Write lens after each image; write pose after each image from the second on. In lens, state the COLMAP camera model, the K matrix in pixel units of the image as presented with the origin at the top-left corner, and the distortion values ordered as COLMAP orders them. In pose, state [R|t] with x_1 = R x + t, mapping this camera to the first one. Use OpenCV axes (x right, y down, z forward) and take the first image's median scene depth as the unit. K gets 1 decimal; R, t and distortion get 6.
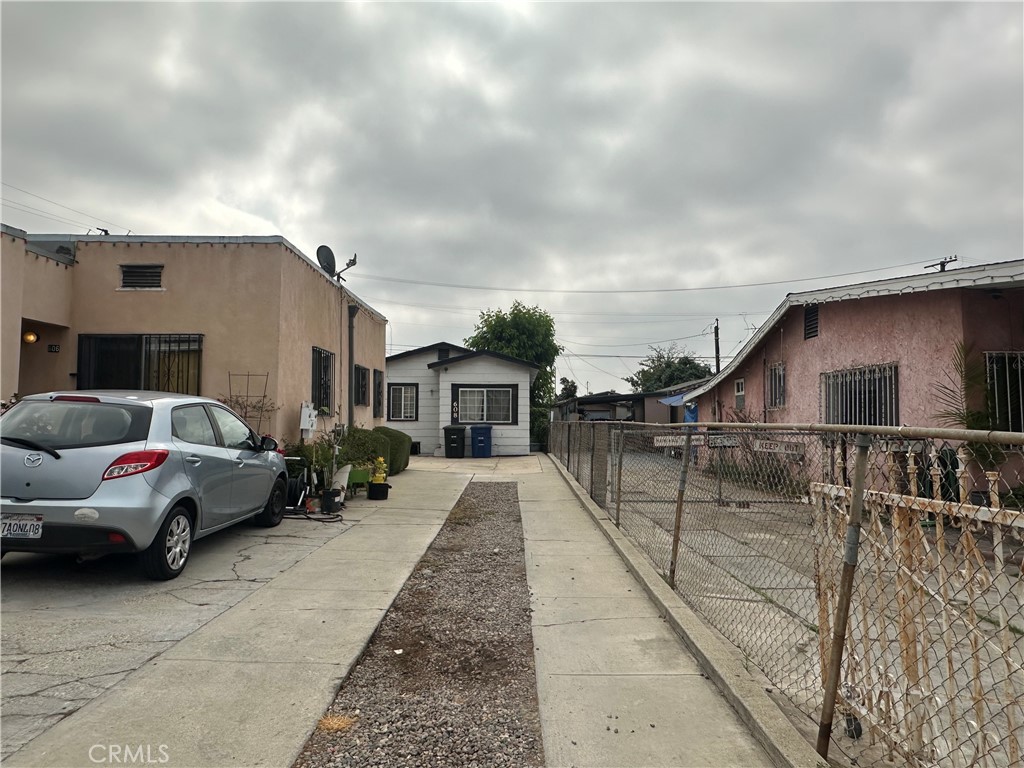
lens RADIAL K [[682.9, 0, 512.0], [0, 682.9, 384.0], [0, 0, 1]] dist [-0.004706, -0.001416]
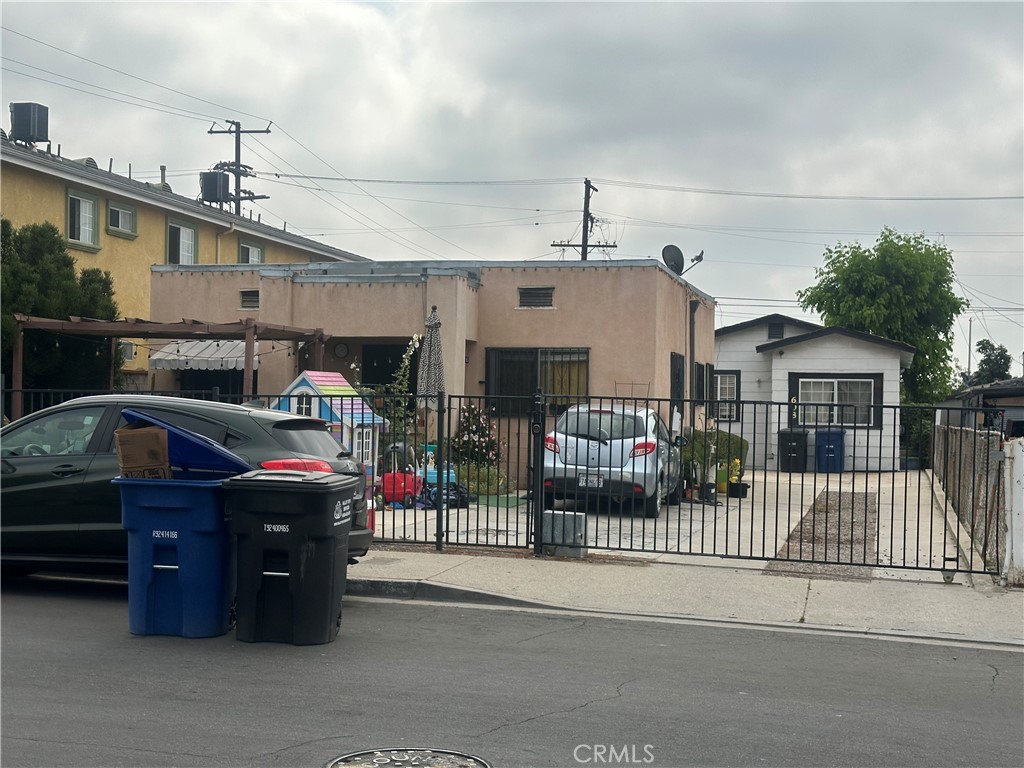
lens RADIAL K [[1423.9, 0, 512.0], [0, 1423.9, 384.0], [0, 0, 1]] dist [0.125782, -0.033593]
pose [[0.968010, 0.005609, -0.250850, 0.010013], [0.002117, 0.999532, 0.030520, -0.035753], [0.250904, -0.030074, 0.967545, -0.572894]]
